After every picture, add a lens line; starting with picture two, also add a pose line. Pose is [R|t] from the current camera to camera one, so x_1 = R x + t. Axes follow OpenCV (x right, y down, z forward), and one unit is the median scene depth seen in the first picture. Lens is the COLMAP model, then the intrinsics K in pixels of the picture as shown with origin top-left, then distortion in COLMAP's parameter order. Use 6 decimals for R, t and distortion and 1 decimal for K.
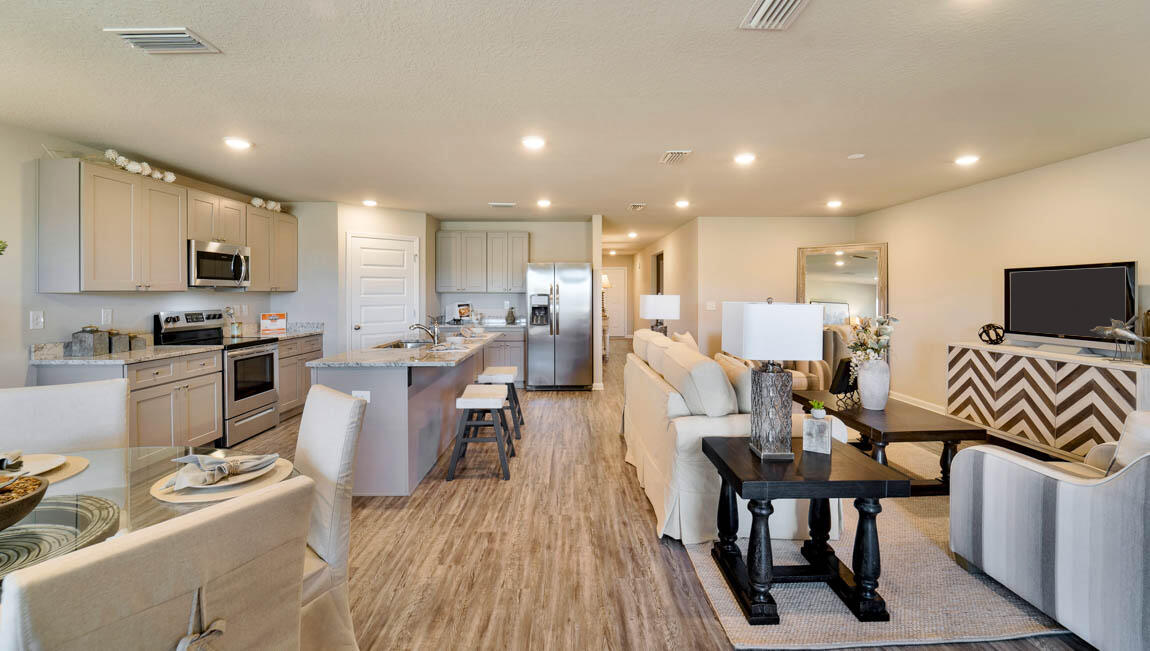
lens RADIAL K [[485.8, 0, 590.7], [0, 485.8, 293.0], [0, 0, 1]] dist [-0.025311, -0.000242]
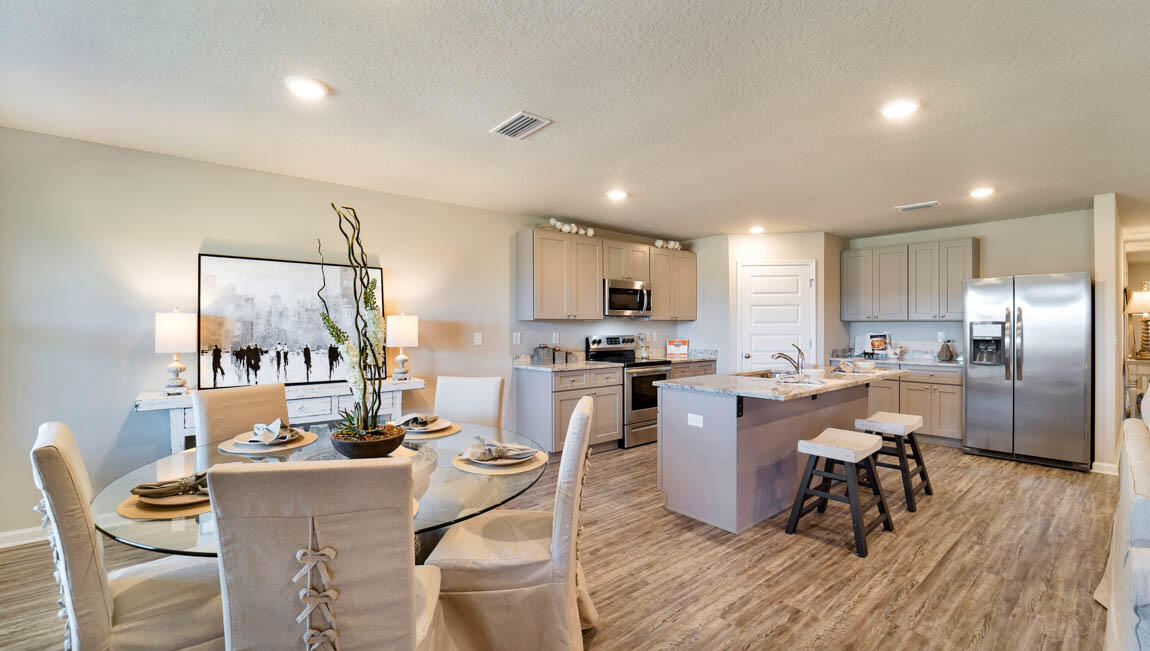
lens RADIAL K [[485.3, 0, 570.3], [0, 485.3, 327.8], [0, 0, 1]] dist [-0.022245, -0.000142]
pose [[0.606308, 0.001269, -0.795229, 0.132297], [0.000539, 0.999998, 0.002007, 0.015460], [0.795229, -0.001645, 0.606306, 0.141499]]
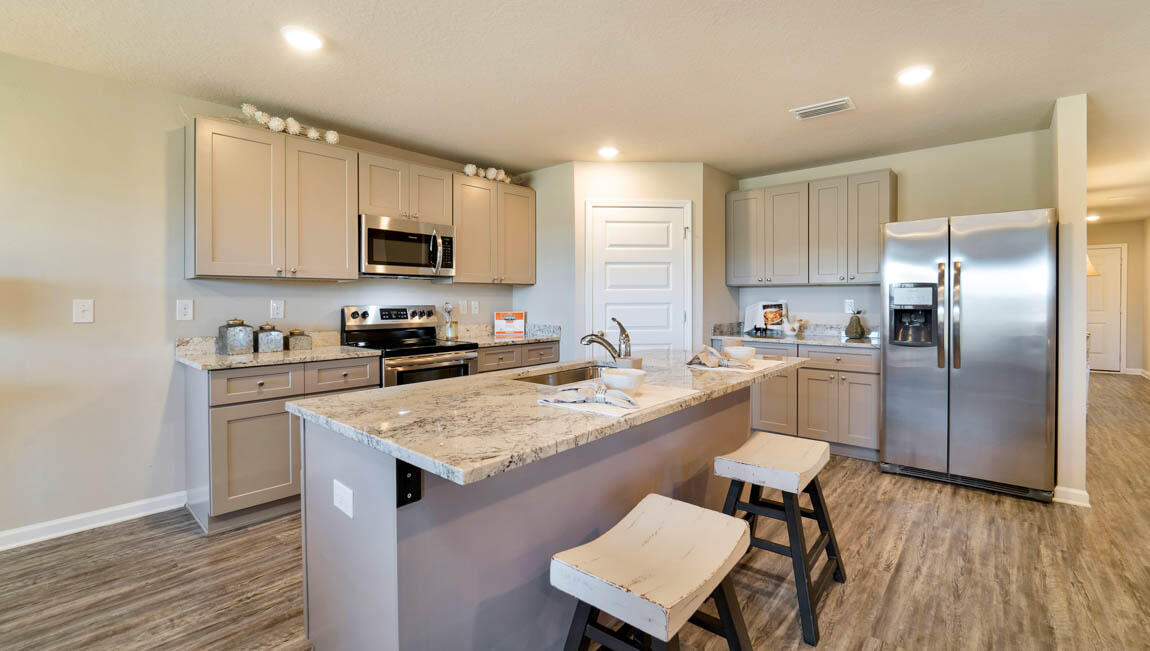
lens RADIAL K [[489.3, 0, 573.5], [0, 489.3, 302.3], [0, 0, 1]] dist [-0.021770, 0.000196]
pose [[0.724323, 0.002518, -0.689456, -0.023641], [0.000511, 0.999991, 0.004189, 0.030687], [0.689461, -0.003387, 0.724315, 0.651331]]
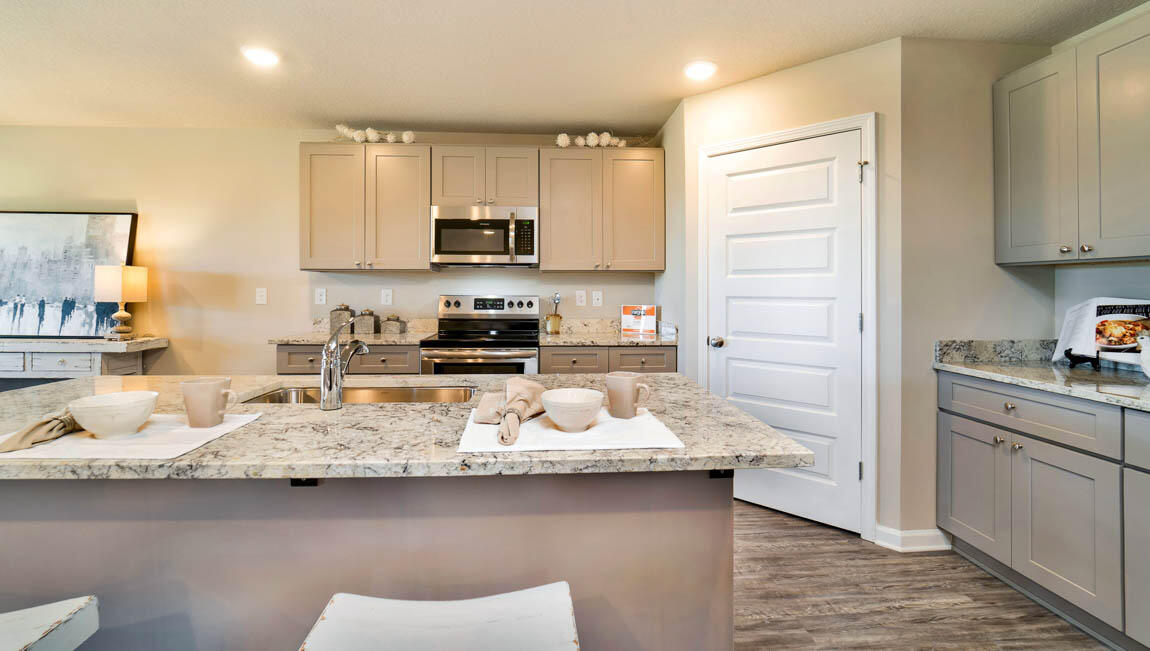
lens RADIAL K [[484.8, 0, 573.8], [0, 484.8, 292.3], [0, 0, 1]] dist [-0.019592, -0.000158]
pose [[0.025522, 0.005645, -0.999658, -0.004726], [-0.006800, 0.999962, 0.005473, 0.028683], [0.999651, 0.006658, 0.025560, 1.214162]]
